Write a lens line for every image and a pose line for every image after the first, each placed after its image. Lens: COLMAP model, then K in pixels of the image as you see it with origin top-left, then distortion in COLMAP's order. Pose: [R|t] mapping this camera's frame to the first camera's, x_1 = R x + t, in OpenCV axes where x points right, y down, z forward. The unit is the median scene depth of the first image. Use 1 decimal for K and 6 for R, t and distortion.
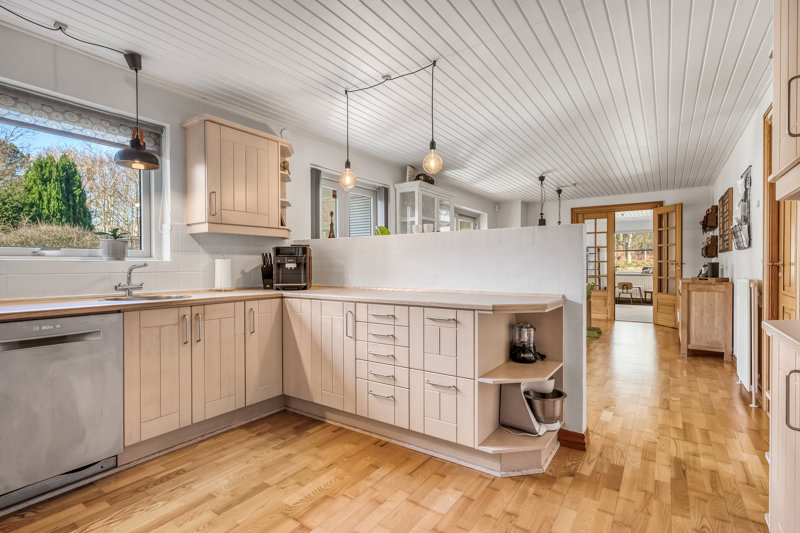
lens RADIAL K [[385.4, 0, 400.0], [0, 385.4, 266.5], [0, 0, 1]] dist [0.000839, 0.000740]
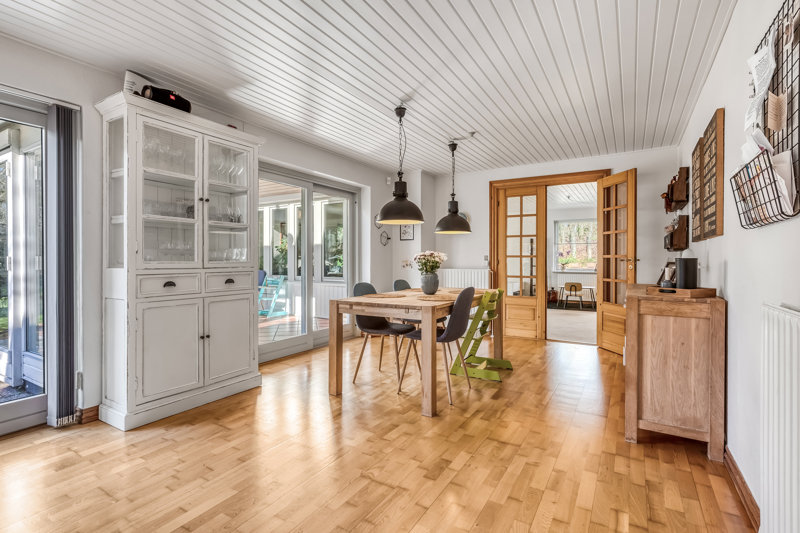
lens RADIAL K [[387.0, 0, 399.8], [0, 387.0, 263.5], [0, 0, 1]] dist [0.000640, 0.001289]
pose [[0.997808, 0.001457, 0.066159, 0.658461], [-0.001803, 0.999985, 0.005175, -0.009251], [-0.066150, -0.005283, 0.997796, 0.846227]]
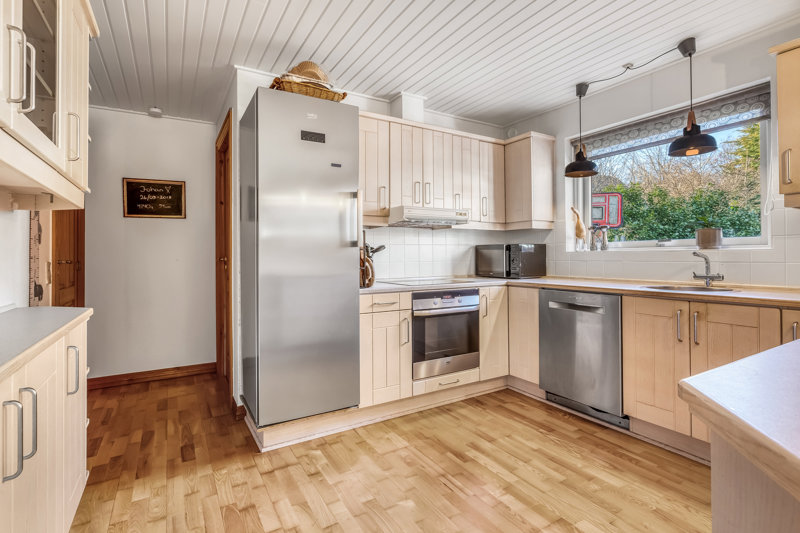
lens RADIAL K [[387.1, 0, 403.6], [0, 387.1, 251.7], [0, 0, 1]] dist [-0.000760, 0.000017]
pose [[-0.403644, -0.004085, -0.914907, 0.437590], [0.003958, 0.999973, -0.006211, -0.005905], [0.914907, -0.006128, -0.403617, 0.631432]]
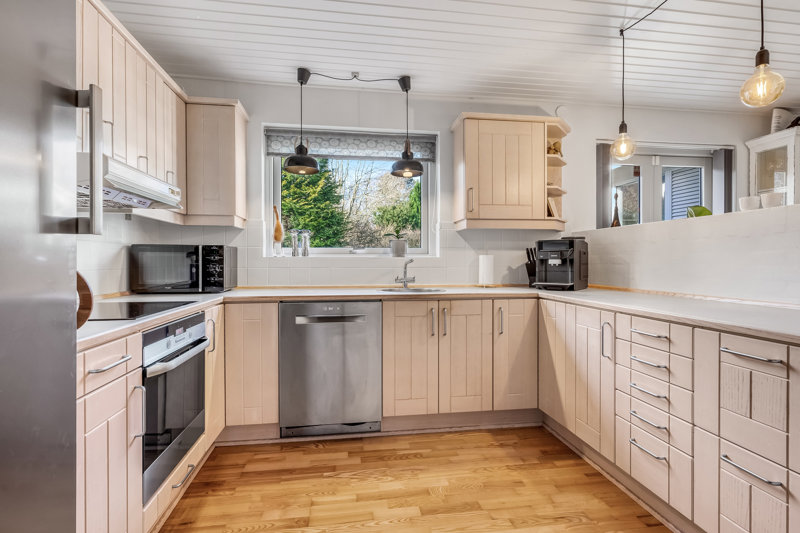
lens RADIAL K [[387.0, 0, 399.8], [0, 387.0, 263.5], [0, 0, 1]] dist [0.000640, 0.001289]
pose [[0.683999, 0.006885, -0.729451, 0.124947], [-0.004622, 0.999976, 0.005105, -0.001286], [0.729469, -0.000121, 0.684014, 0.171880]]
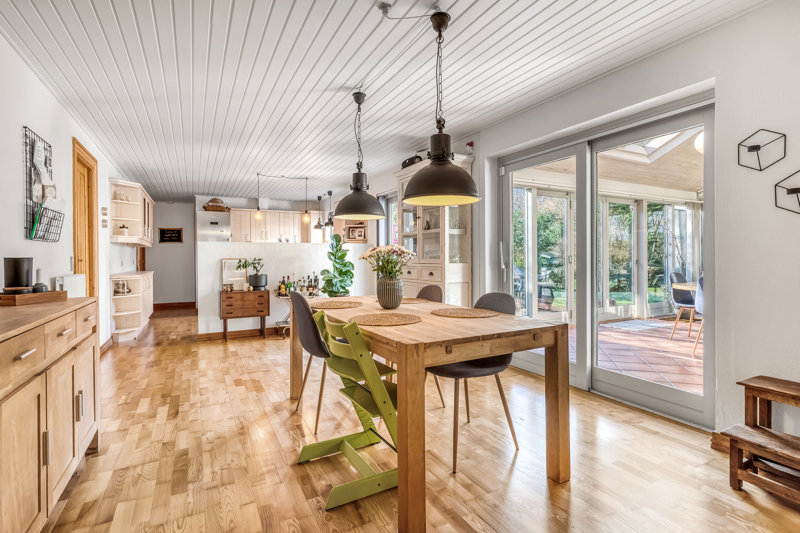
lens RADIAL K [[387.0, 0, 399.8], [0, 387.0, 263.5], [0, 0, 1]] dist [0.000640, 0.001289]
pose [[-0.477340, 0.021127, -0.878464, 1.393627], [0.004354, 0.999756, 0.021679, -0.028165], [0.878708, 0.006523, -0.477316, 2.360167]]
